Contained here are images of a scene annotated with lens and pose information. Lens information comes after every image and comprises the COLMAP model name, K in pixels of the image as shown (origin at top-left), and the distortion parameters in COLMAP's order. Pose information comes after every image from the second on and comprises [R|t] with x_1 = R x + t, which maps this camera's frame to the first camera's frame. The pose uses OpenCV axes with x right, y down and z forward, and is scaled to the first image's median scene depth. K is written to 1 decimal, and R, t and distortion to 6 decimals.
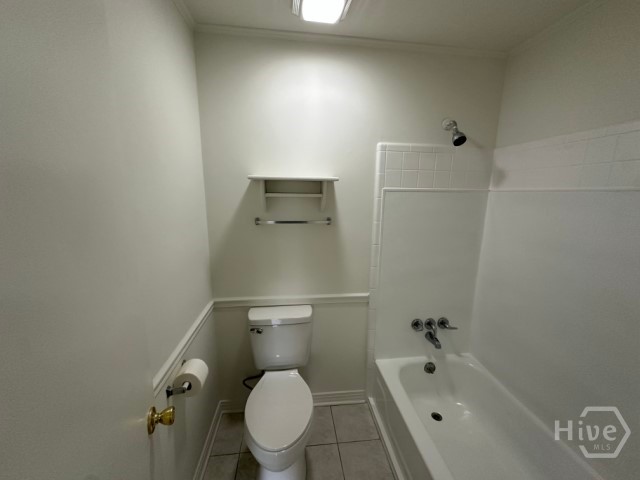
lens RADIAL K [[253.5, 0, 319.7], [0, 253.5, 240.3], [0, 0, 1]] dist [-0.003734, -0.000248]
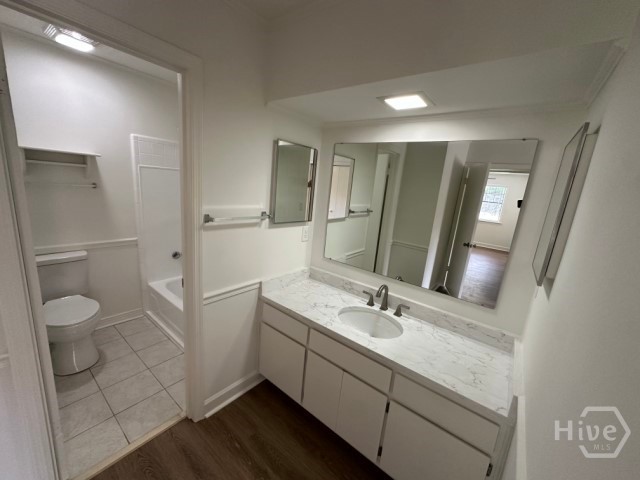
lens RADIAL K [[253.5, 0, 319.6], [0, 253.5, 240.4], [0, 0, 1]] dist [-0.003734, -0.000248]
pose [[0.694667, -0.107148, 0.711307, -0.117041], [0.056043, 0.993900, 0.094984, 0.150932], [-0.717145, -0.026118, 0.696434, -0.798592]]
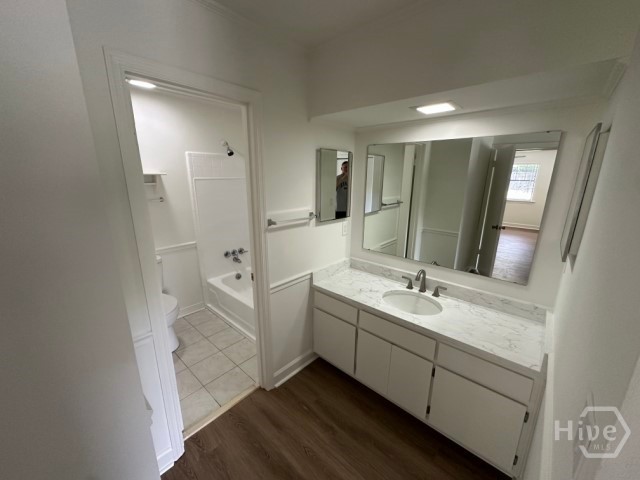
lens RADIAL K [[253.5, 0, 319.8], [0, 253.5, 240.0], [0, 0, 1]] dist [-0.003734, -0.000248]
pose [[0.743993, -0.175402, 0.644754, -0.286204], [0.129506, 0.984486, 0.118385, 0.113346], [-0.655517, -0.004578, 0.755167, -0.840491]]
